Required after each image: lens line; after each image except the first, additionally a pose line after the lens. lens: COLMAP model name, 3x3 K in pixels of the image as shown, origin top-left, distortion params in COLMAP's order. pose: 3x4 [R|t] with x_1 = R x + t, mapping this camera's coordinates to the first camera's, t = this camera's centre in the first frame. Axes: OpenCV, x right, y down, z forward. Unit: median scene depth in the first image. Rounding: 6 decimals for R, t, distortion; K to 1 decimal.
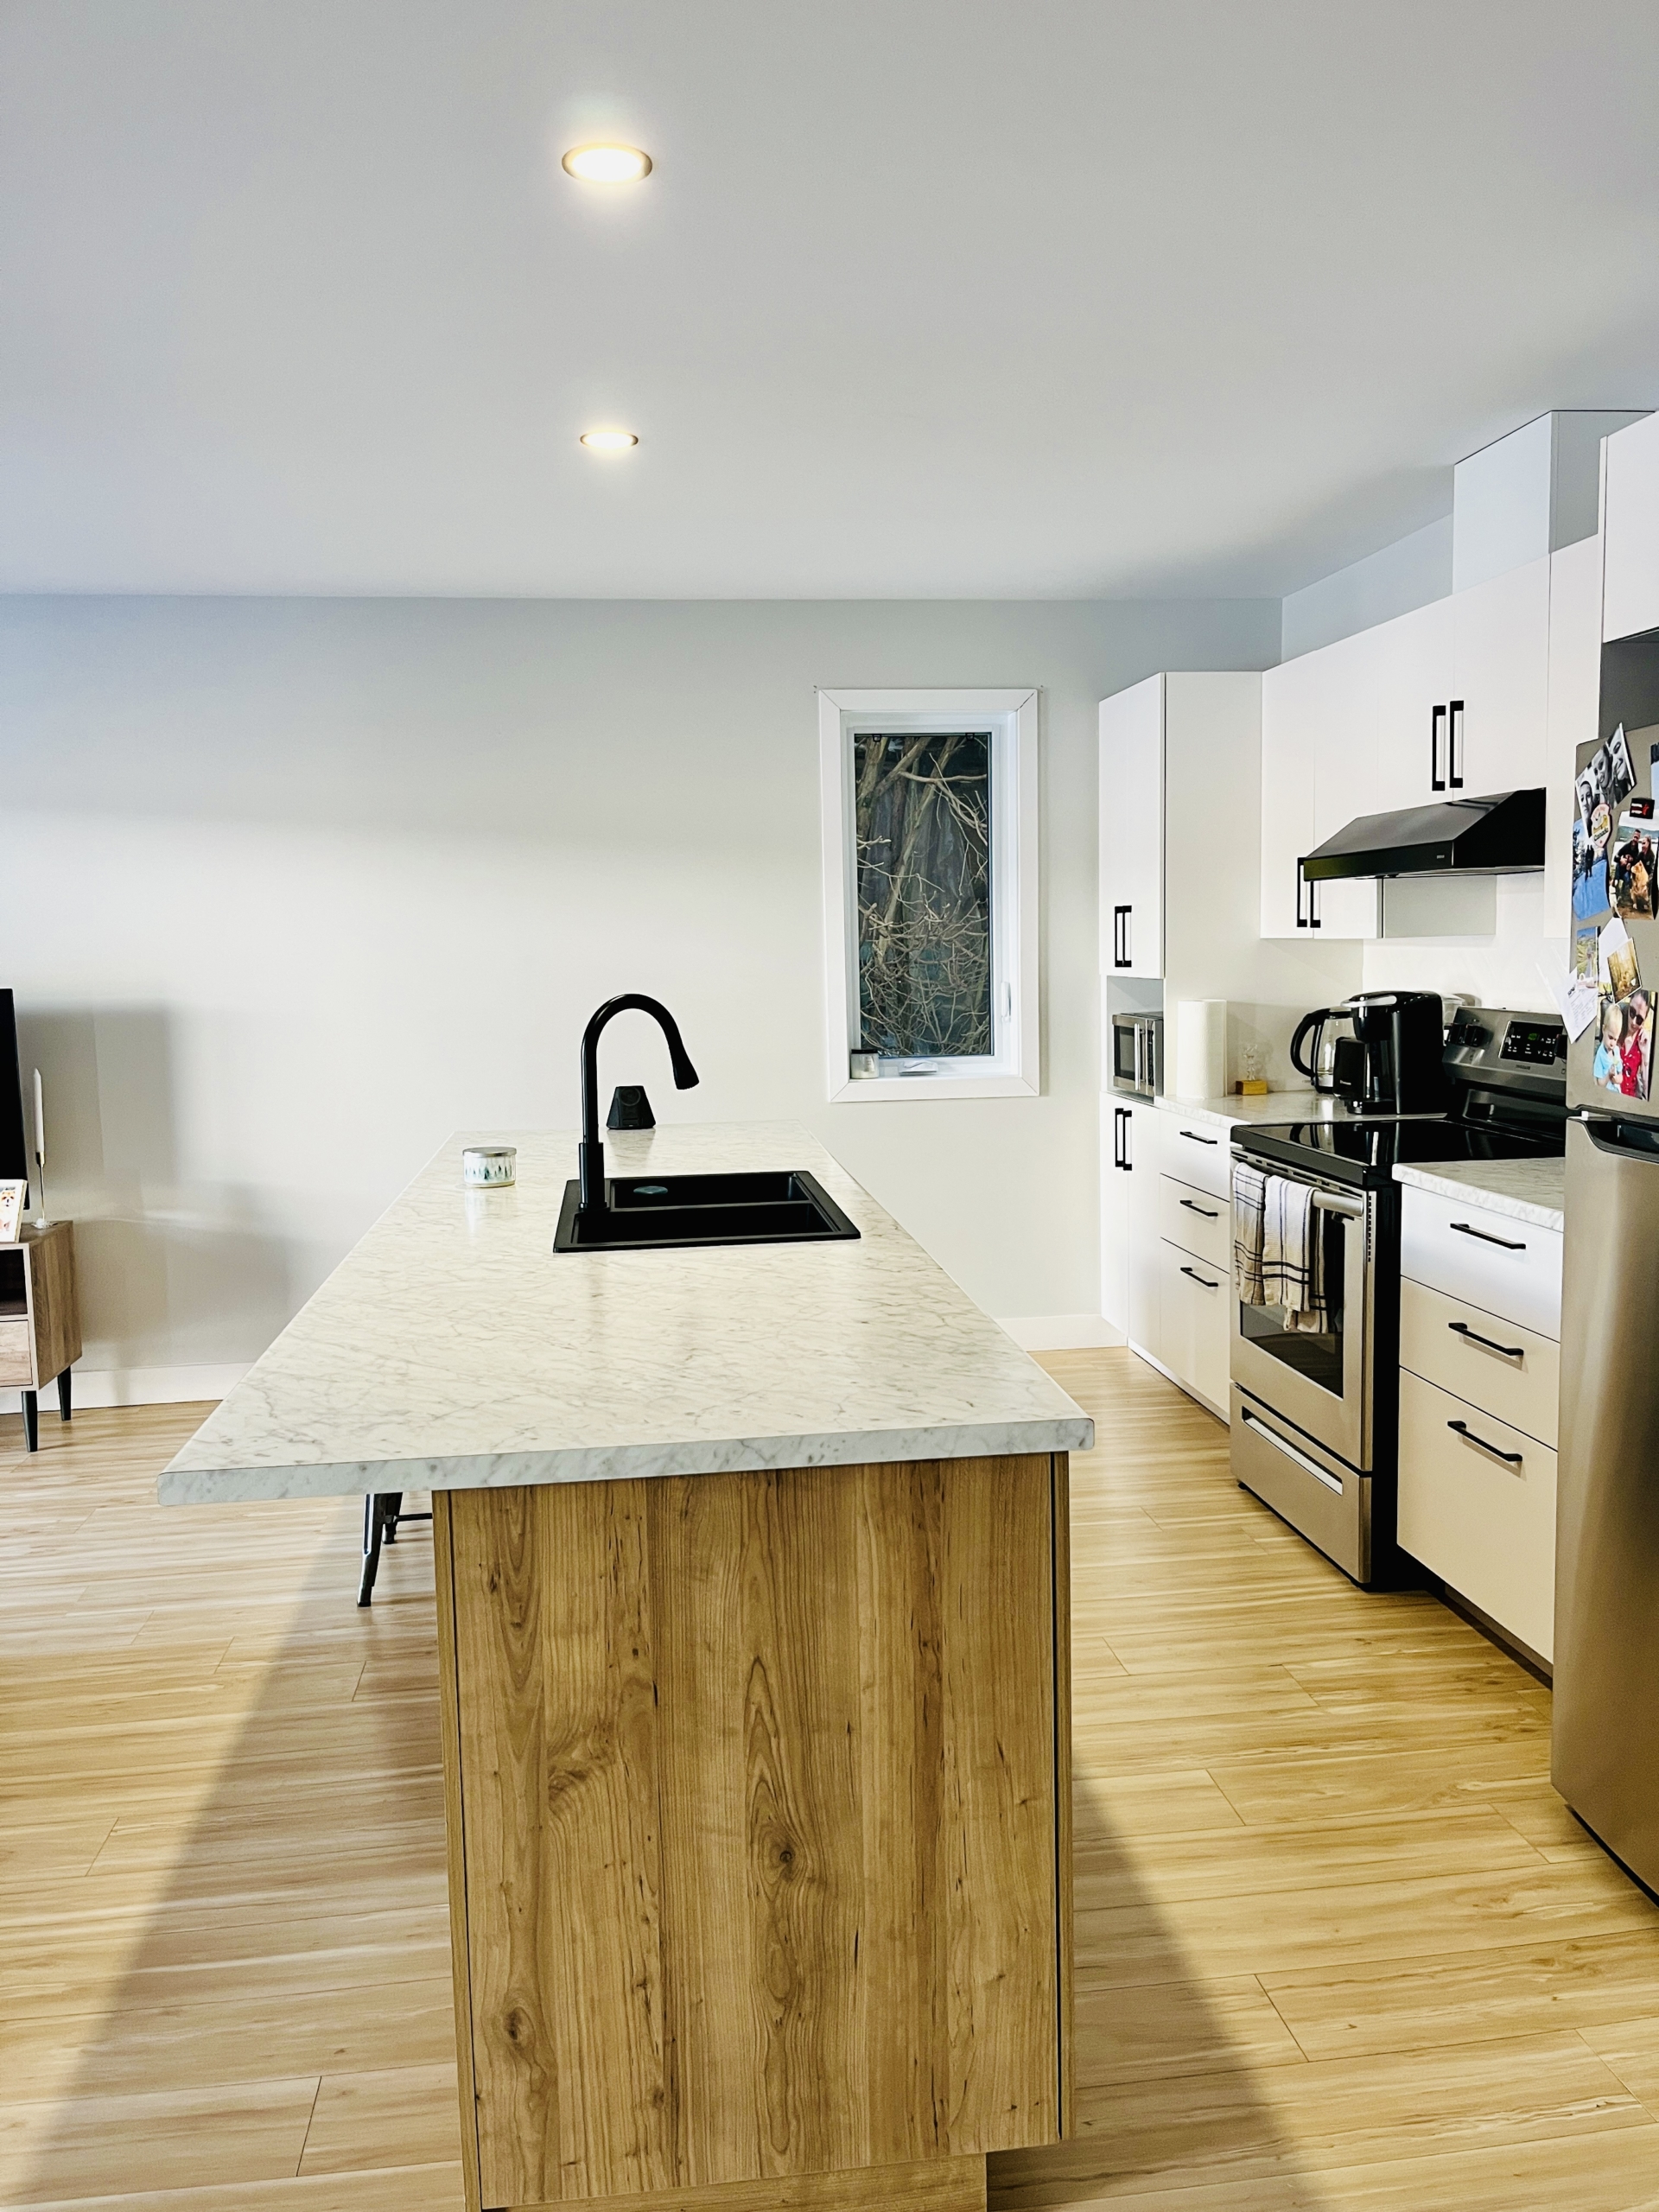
lens RADIAL K [[1674.4, 0, 851.2], [0, 1674.4, 1112.8], [0, 0, 1]] dist [0.053576, -0.068306]
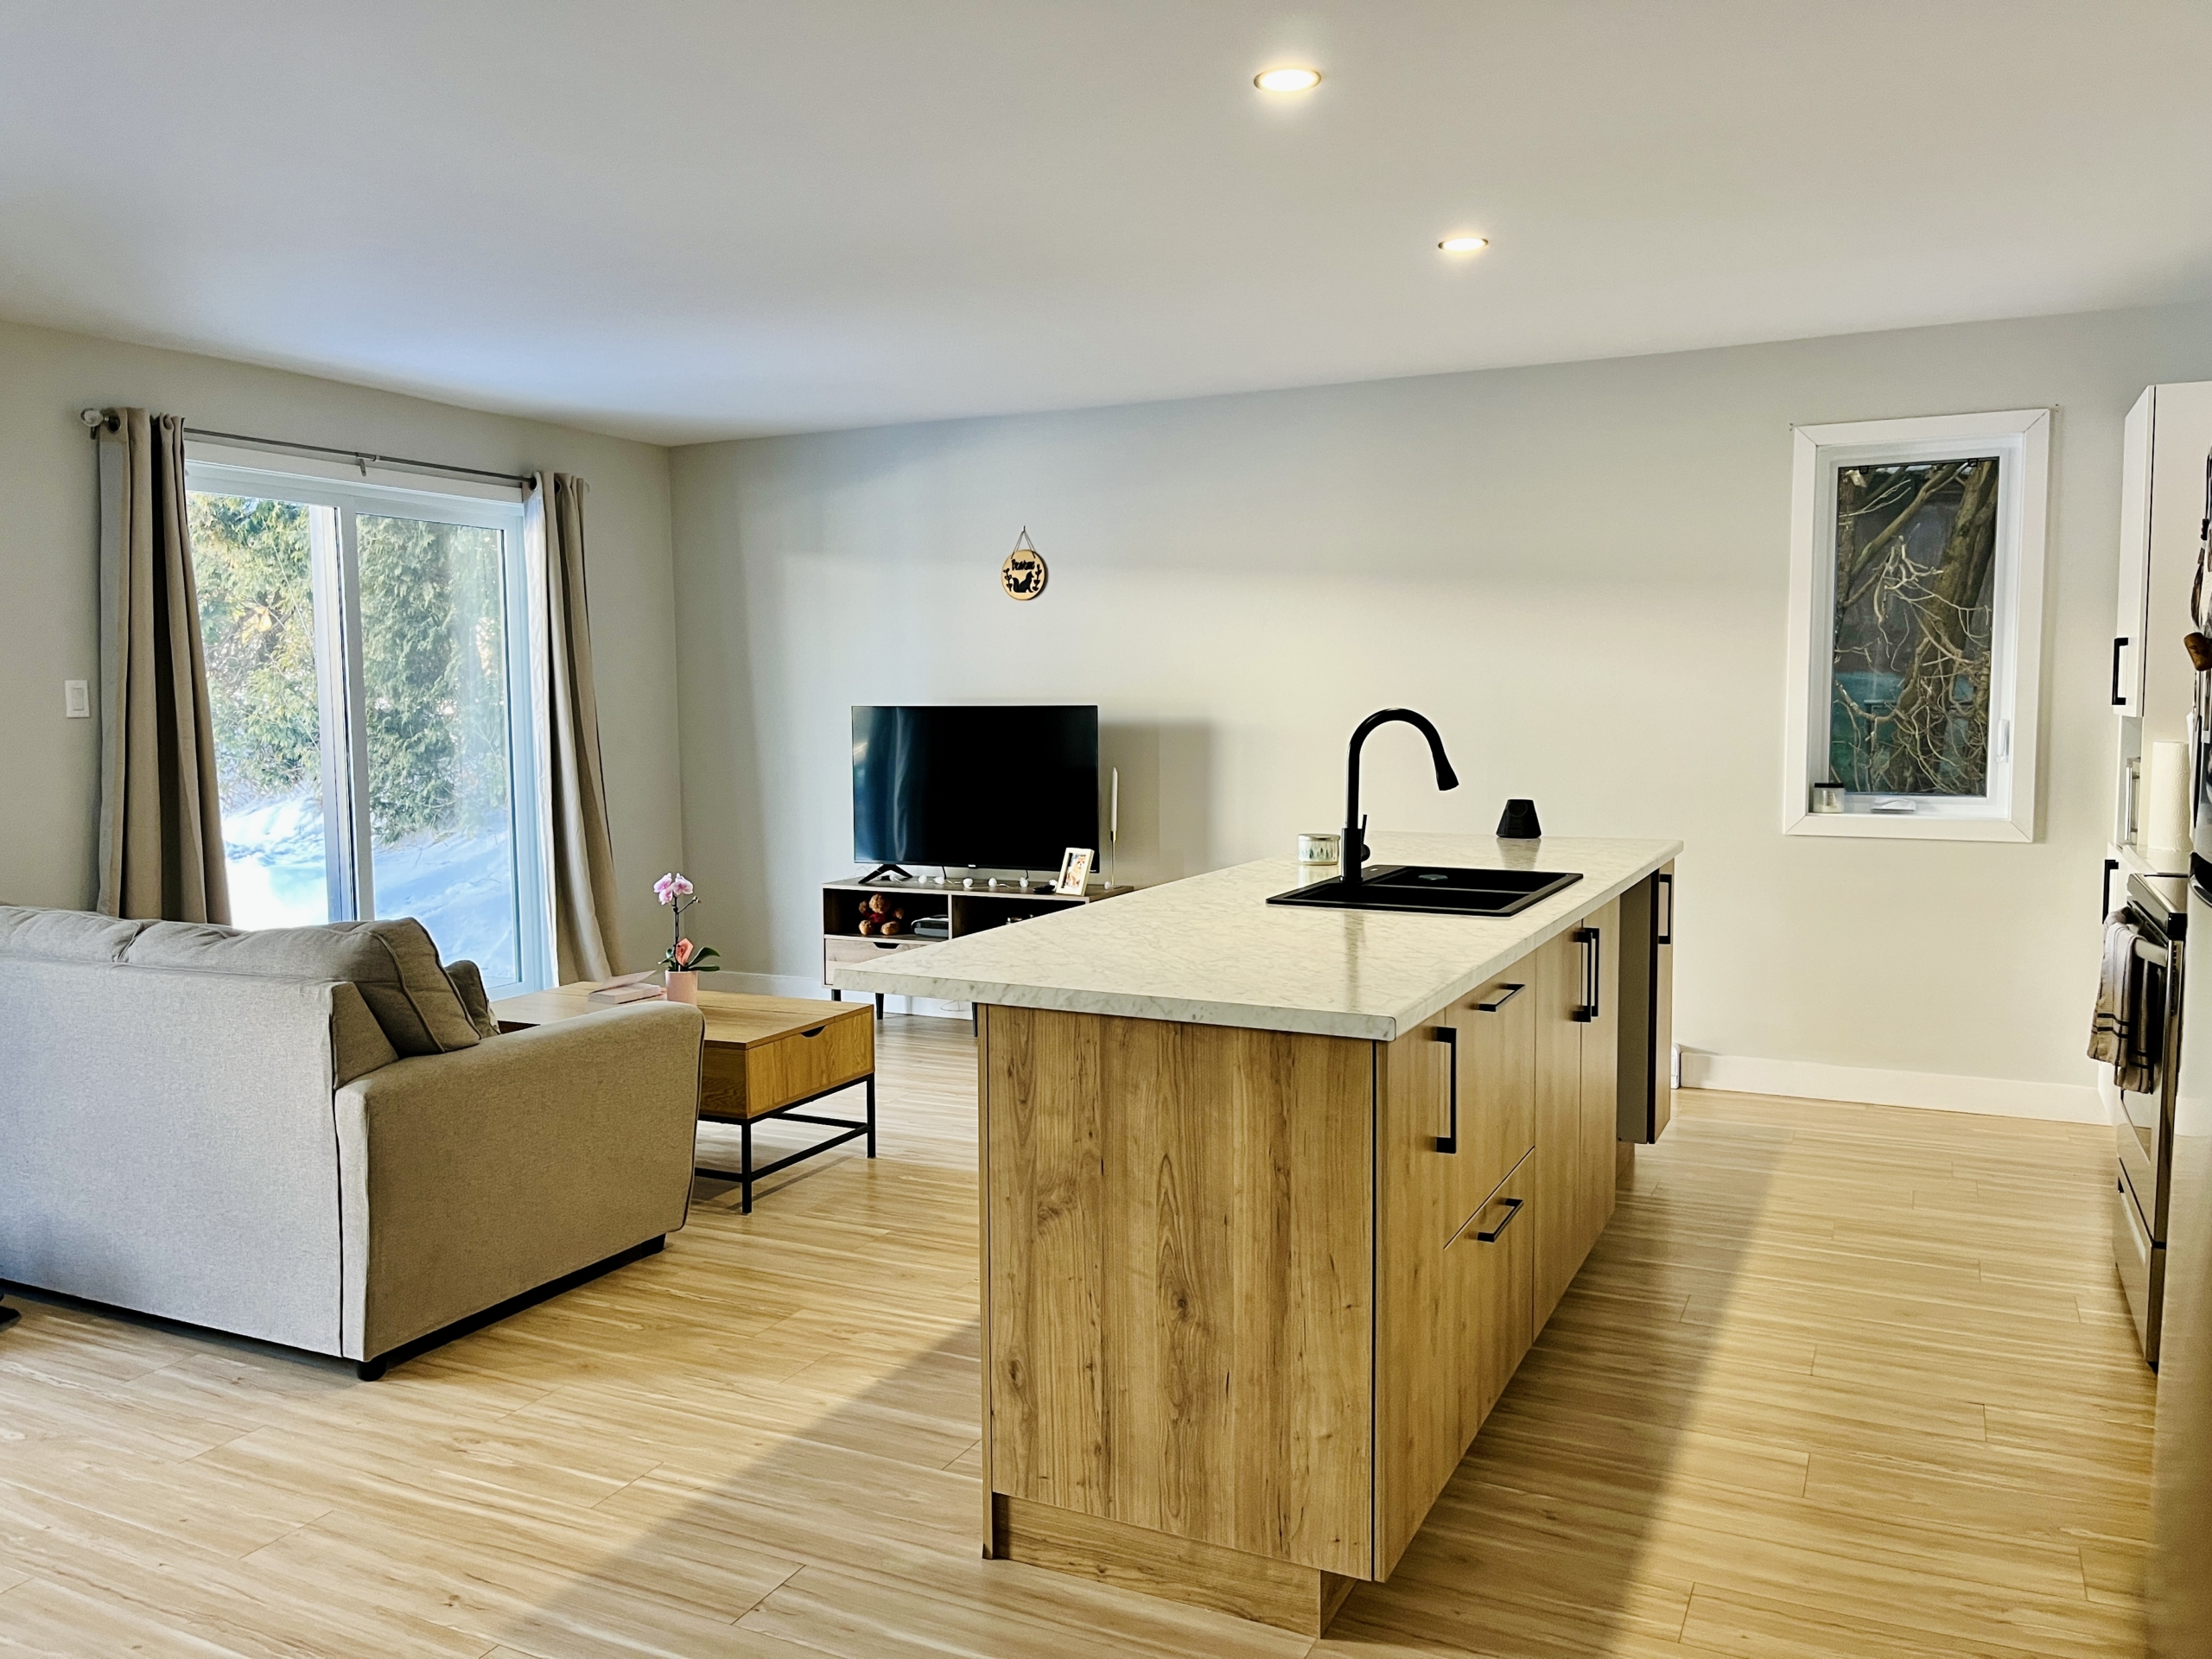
lens RADIAL K [[1674.4, 0, 1104.3], [0, 1674.4, 833.3], [0, 0, 1]] dist [0.053576, -0.068306]
pose [[0.828759, 0.062922, -0.556056, 0.416598], [-0.070745, 0.997467, 0.007431, 0.028345], [0.555115, 0.033180, 0.831111, -0.134074]]
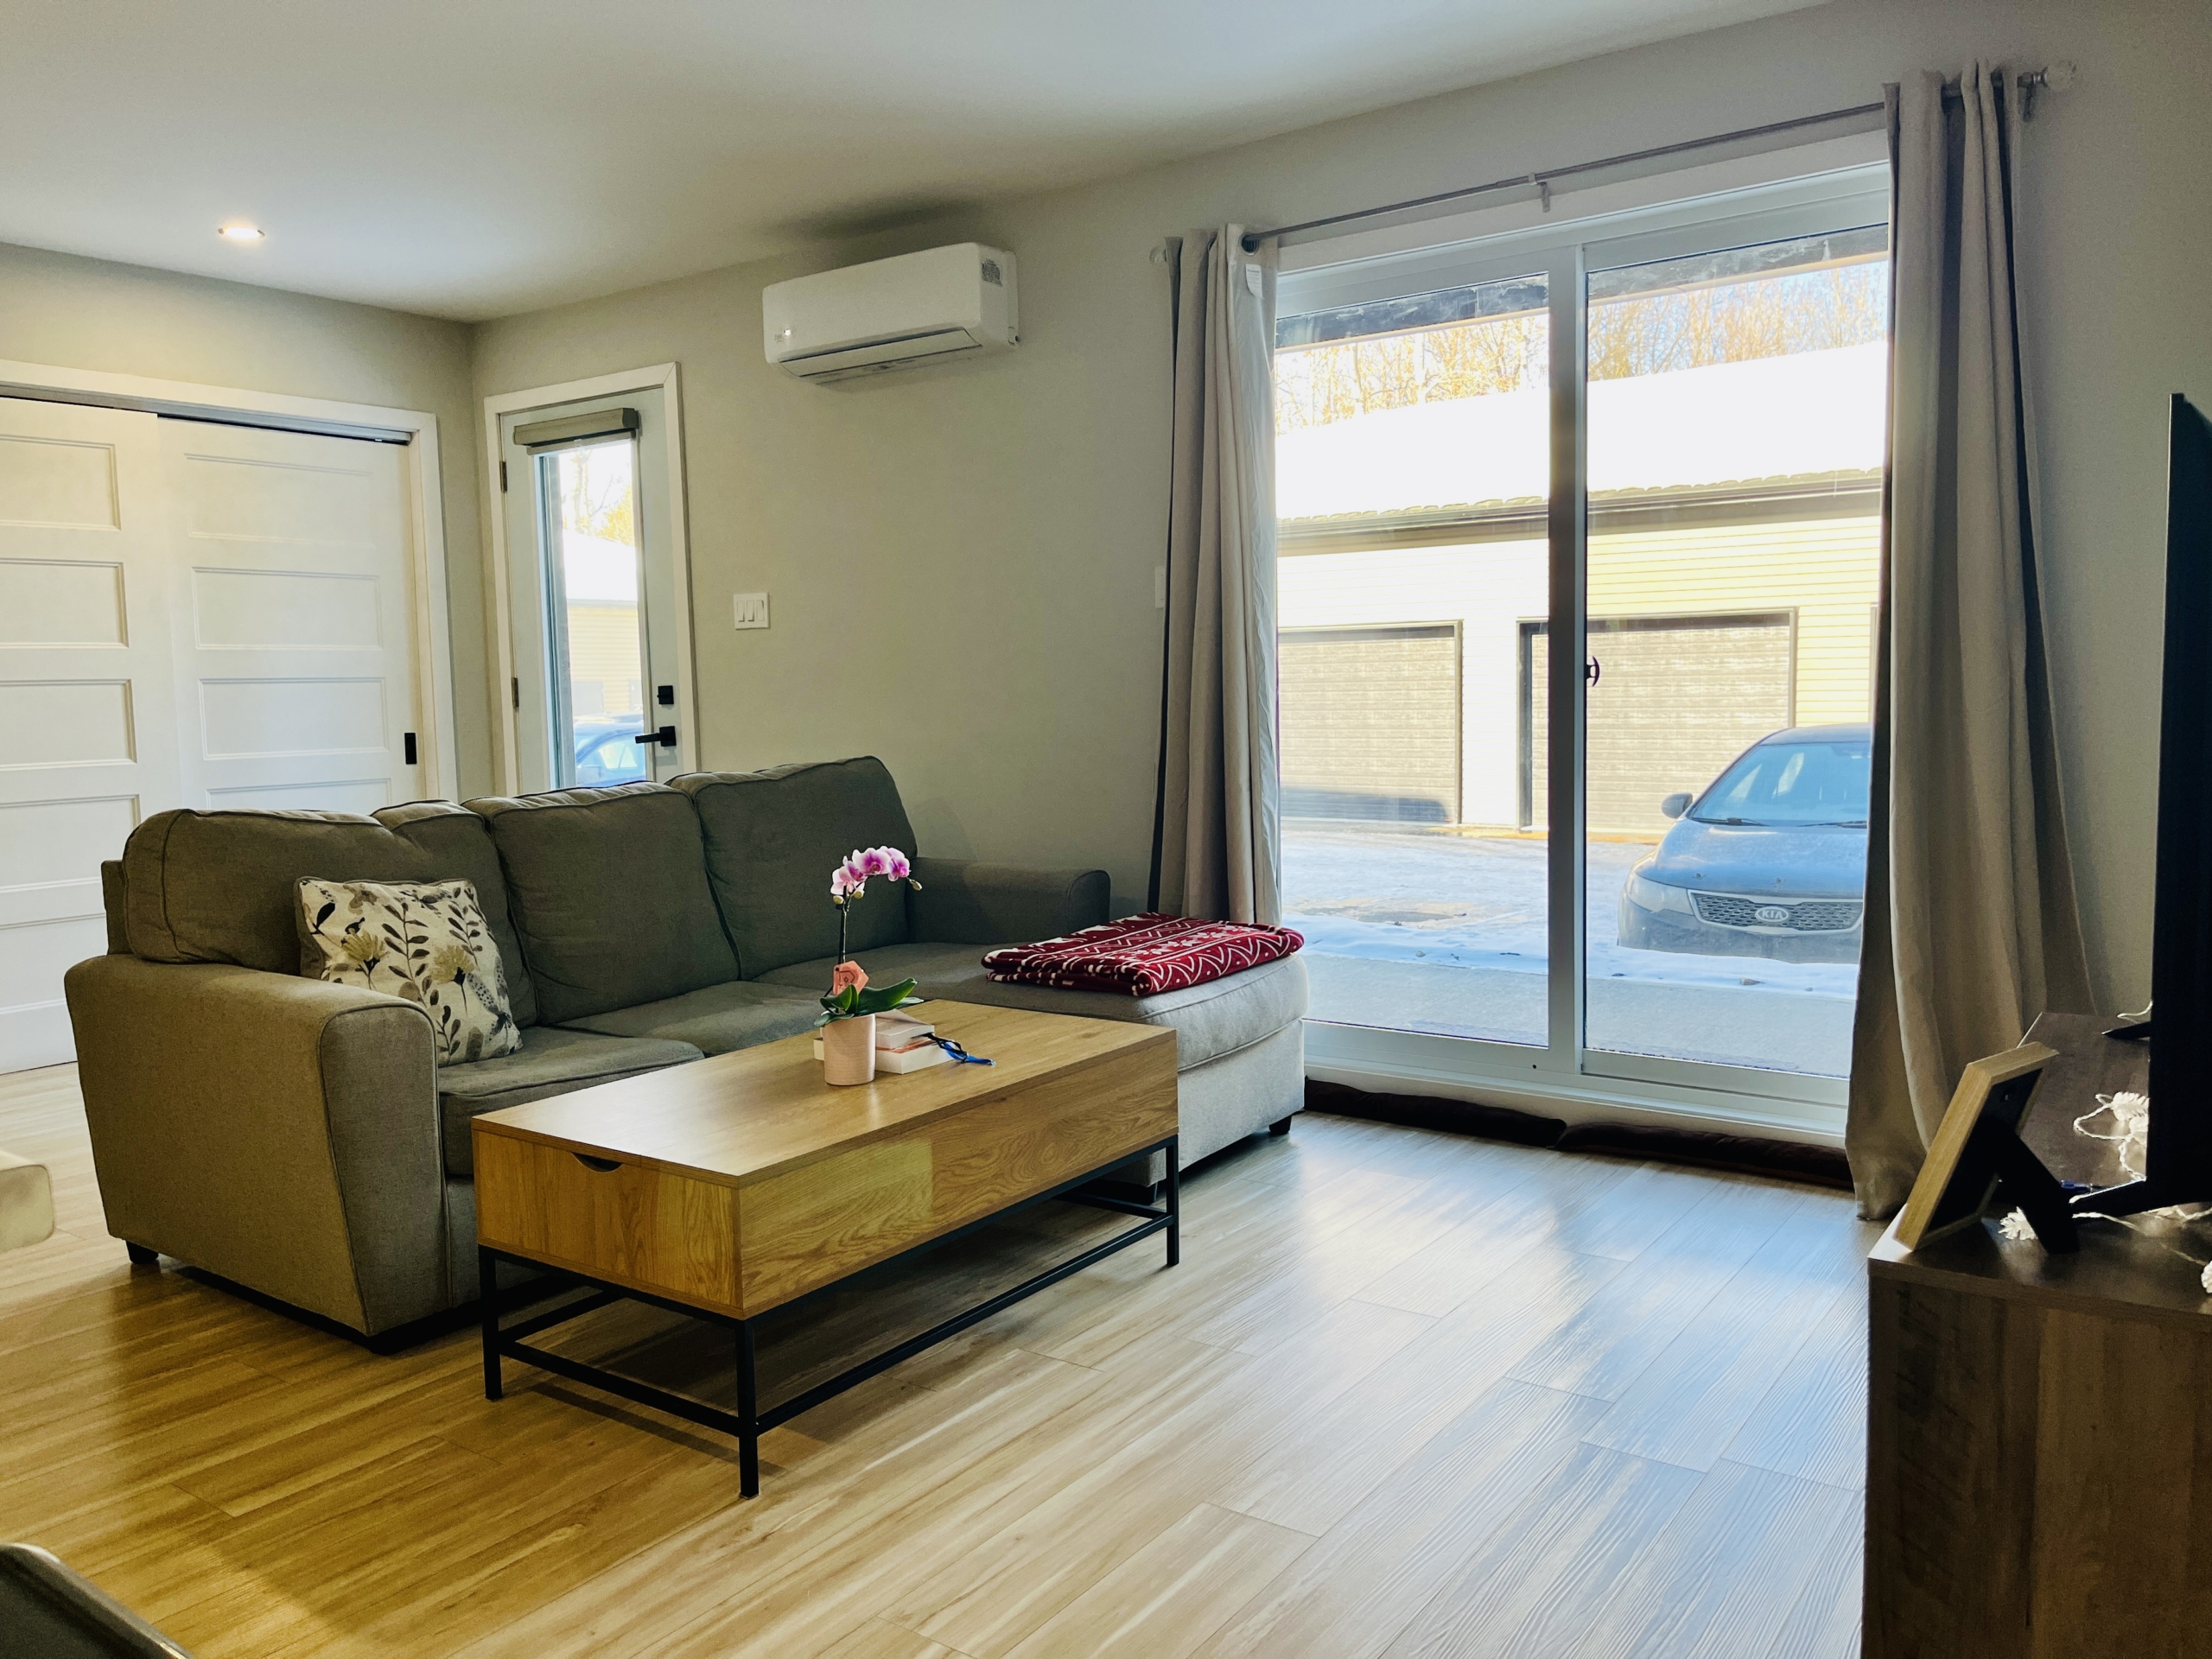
lens RADIAL K [[1674.4, 0, 1105.2], [0, 1674.4, 829.9], [0, 0, 1]] dist [0.053576, -0.068306]
pose [[-0.688084, 0.105234, -0.717960, -0.309978], [-0.036825, 0.983089, 0.179387, -0.081719], [0.724696, 0.149872, -0.672573, 1.867690]]
